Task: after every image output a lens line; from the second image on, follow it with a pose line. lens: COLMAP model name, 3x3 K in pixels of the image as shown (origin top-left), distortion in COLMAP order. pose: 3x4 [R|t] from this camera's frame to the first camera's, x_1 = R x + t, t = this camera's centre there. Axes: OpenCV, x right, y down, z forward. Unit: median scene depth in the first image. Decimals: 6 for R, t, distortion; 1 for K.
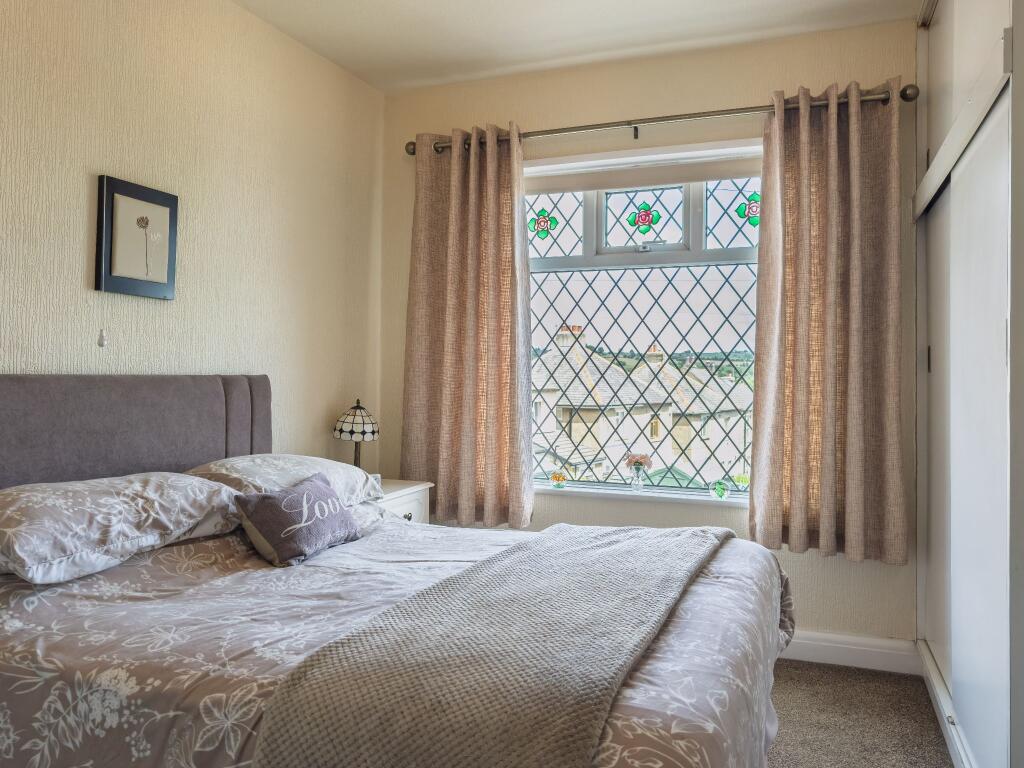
lens RADIAL K [[751.2, 0, 512.0], [0, 751.2, 384.0], [0, 0, 1]] dist [-0.002646, 0.004450]
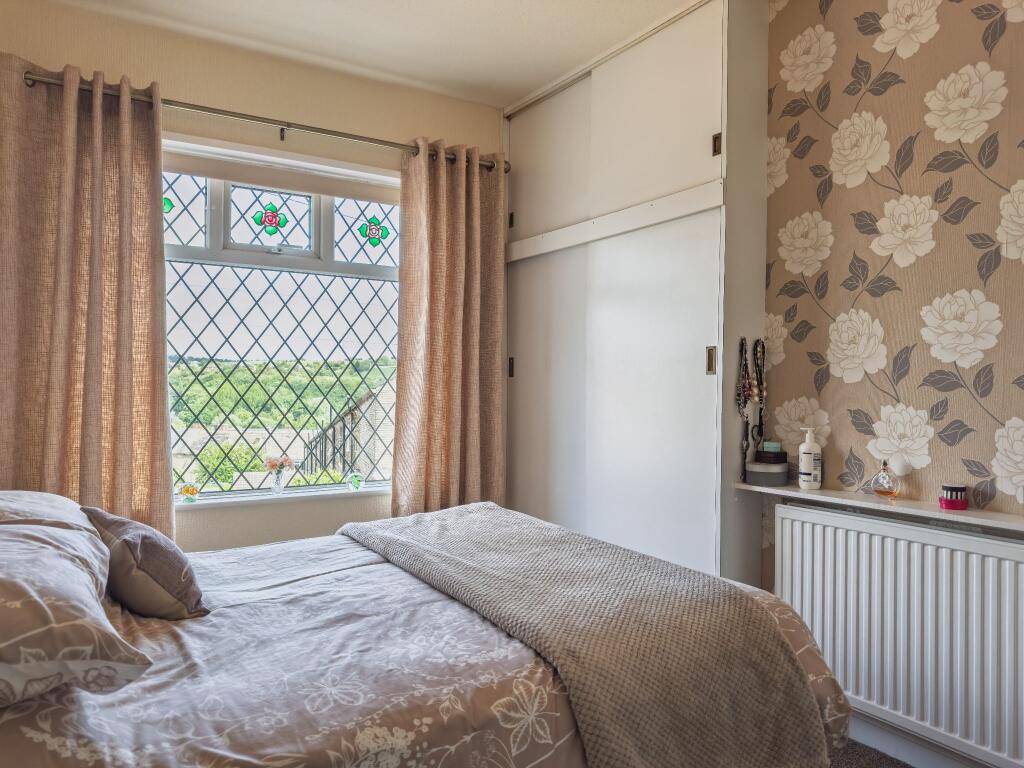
lens RADIAL K [[744.8, 0, 513.5], [0, 744.8, 415.0], [0, 0, 1]] dist [-0.001840, -0.023428]
pose [[0.593342, -0.034713, 0.804202, -0.468106], [0.002658, 0.999149, 0.041166, -0.002420], [-0.804946, -0.022288, 0.592929, 0.164809]]
